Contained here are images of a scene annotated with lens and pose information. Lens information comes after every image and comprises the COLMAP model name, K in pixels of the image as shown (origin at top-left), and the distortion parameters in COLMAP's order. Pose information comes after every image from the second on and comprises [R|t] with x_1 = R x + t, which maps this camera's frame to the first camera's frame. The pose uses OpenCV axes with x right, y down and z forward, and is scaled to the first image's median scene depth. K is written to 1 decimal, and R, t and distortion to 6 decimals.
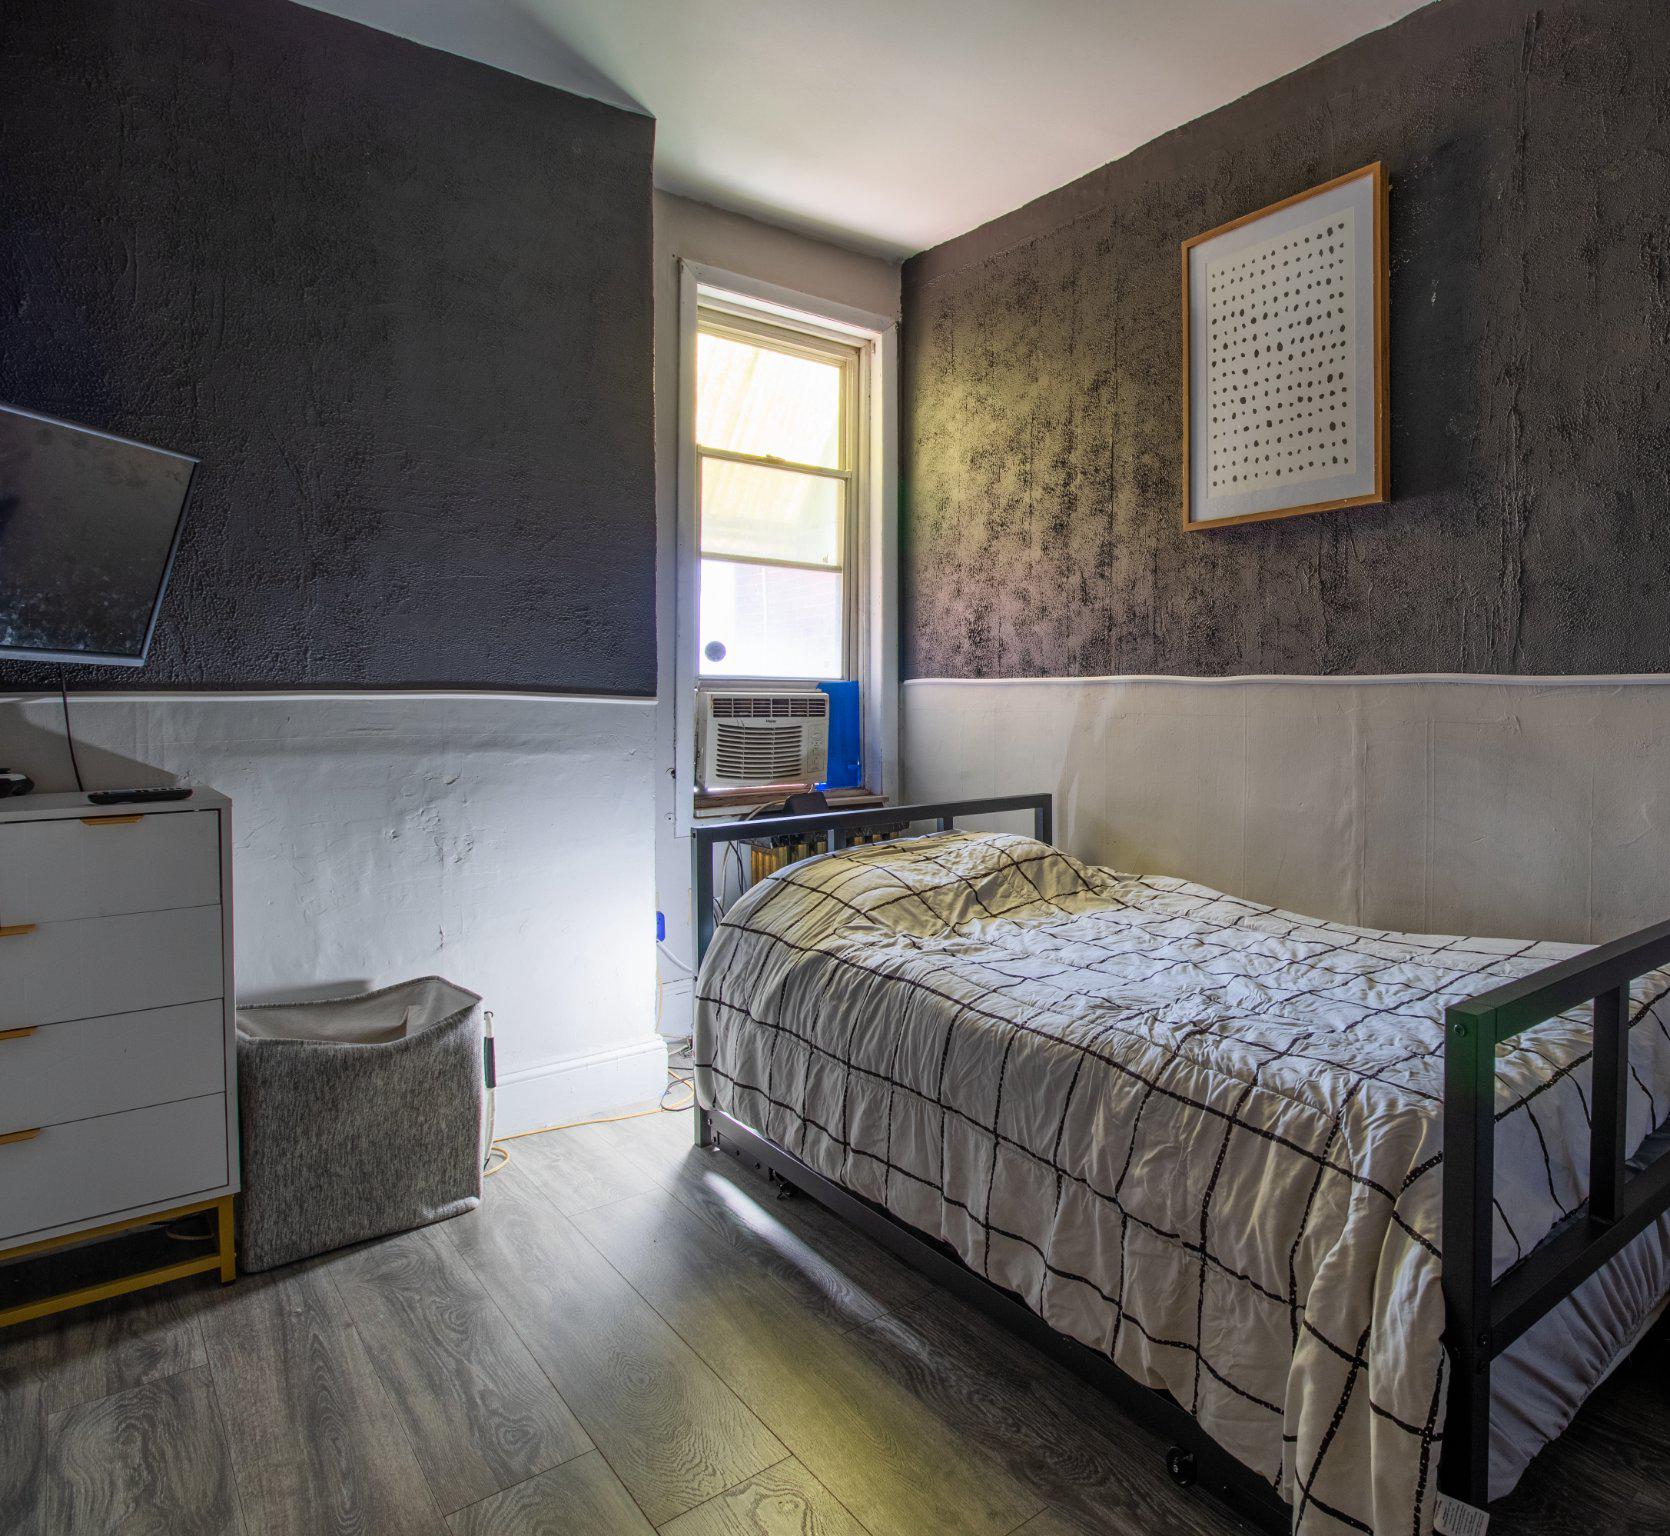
lens RADIAL K [[805.8, 0, 835.2], [0, 805.8, 697.5], [0, 0, 1]] dist [-0.000085, -0.000131]
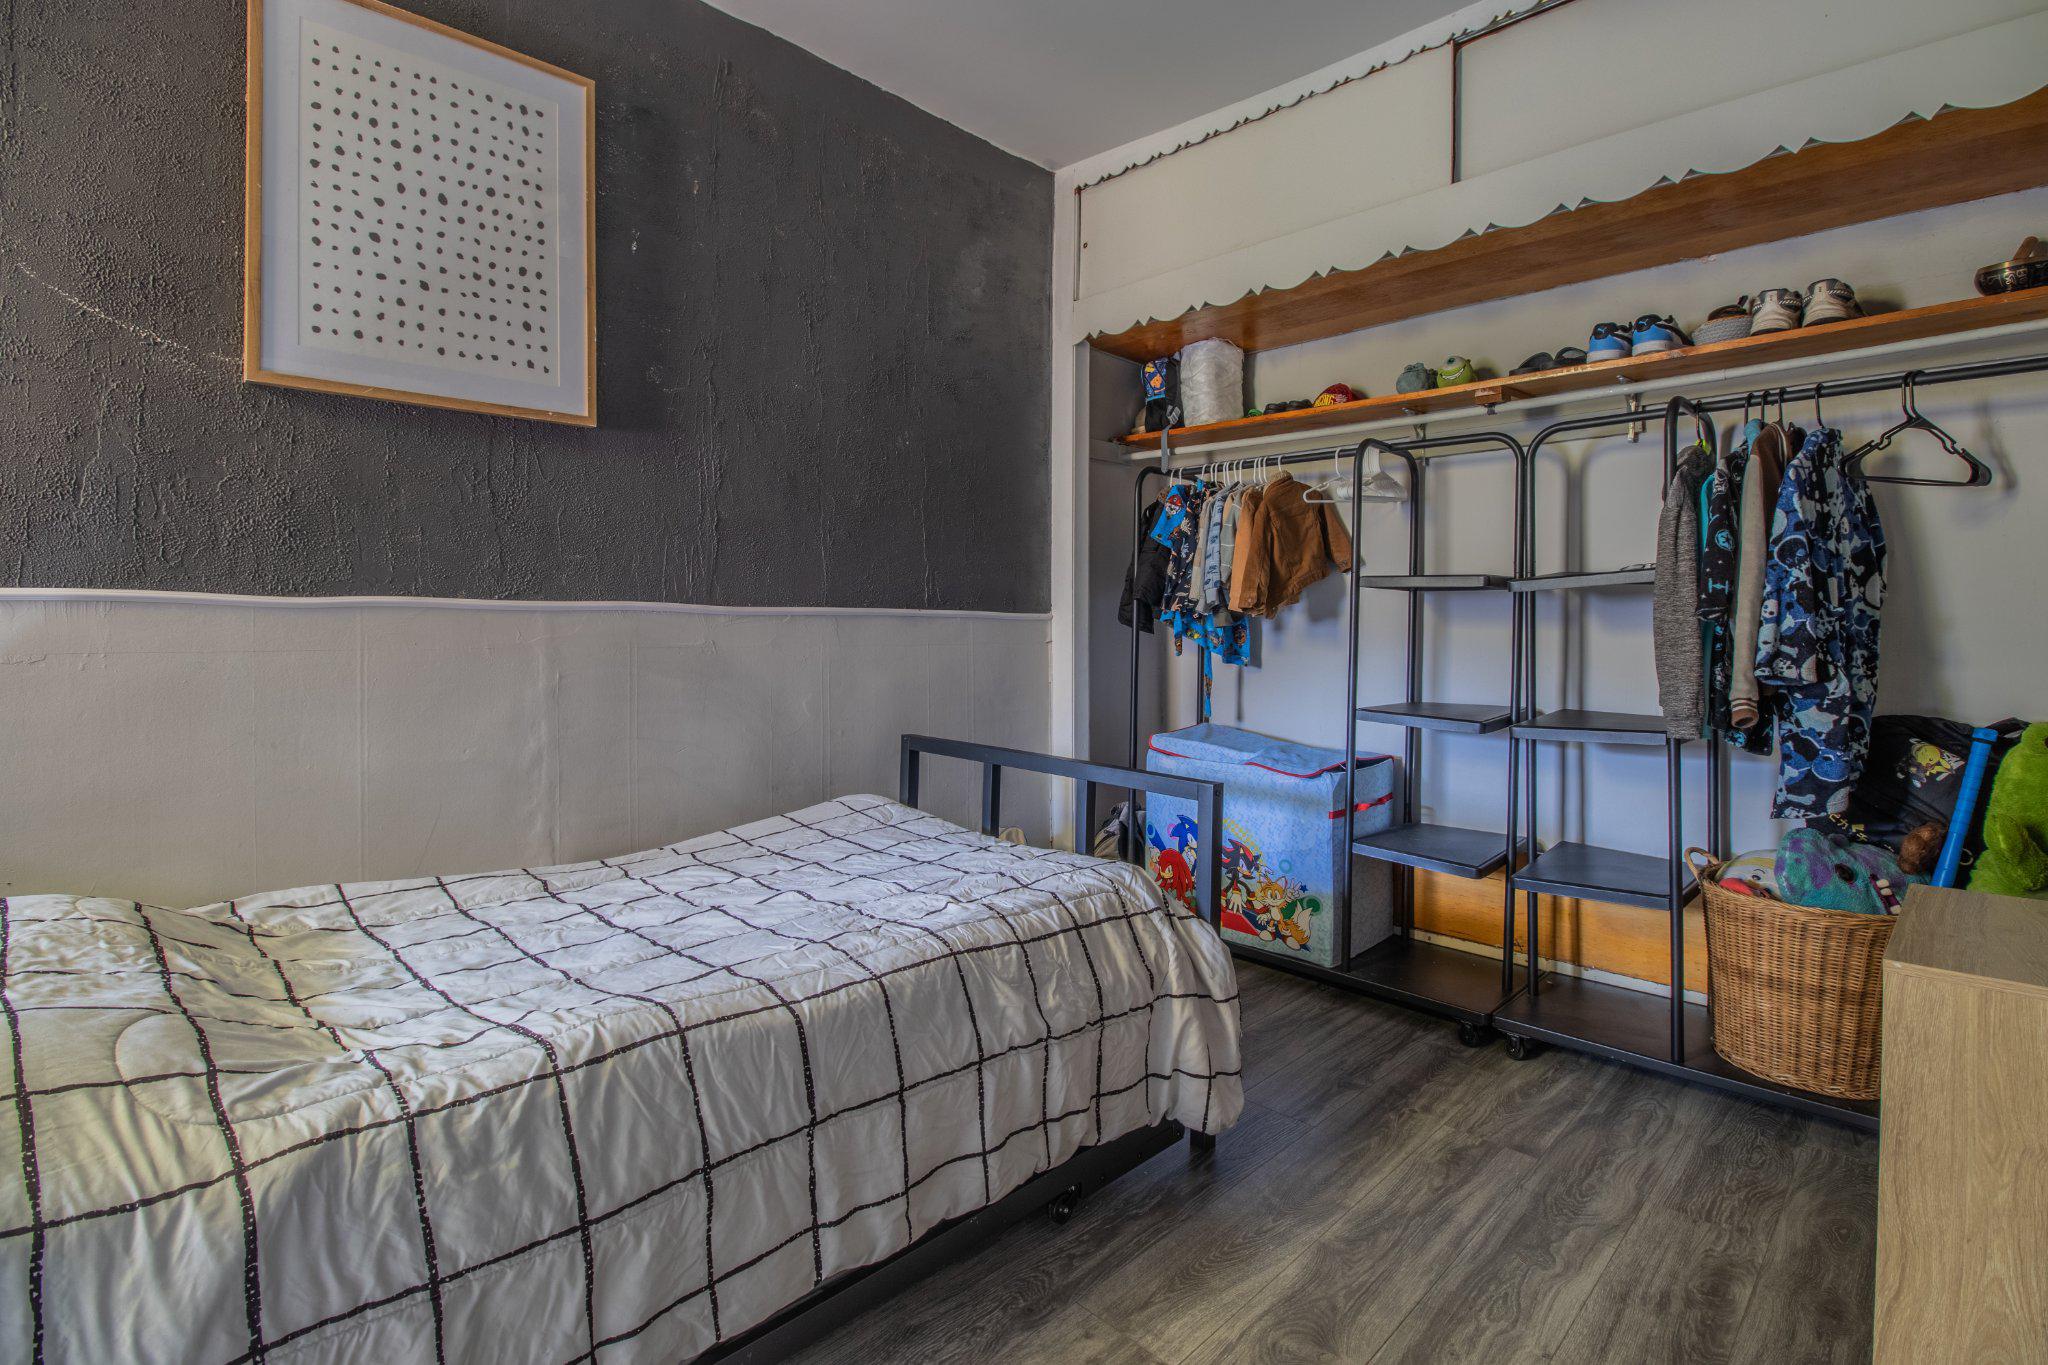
lens RADIAL K [[987.9, 0, 1018.5], [0, 987.9, 619.5], [0, 0, 1]] dist [-0.002292, -0.000660]
pose [[0.001375, -0.001025, 0.999999, -0.529662], [0.003931, 0.999992, 0.001020, -0.005260], [-0.999991, 0.003929, 0.001379, 0.477400]]
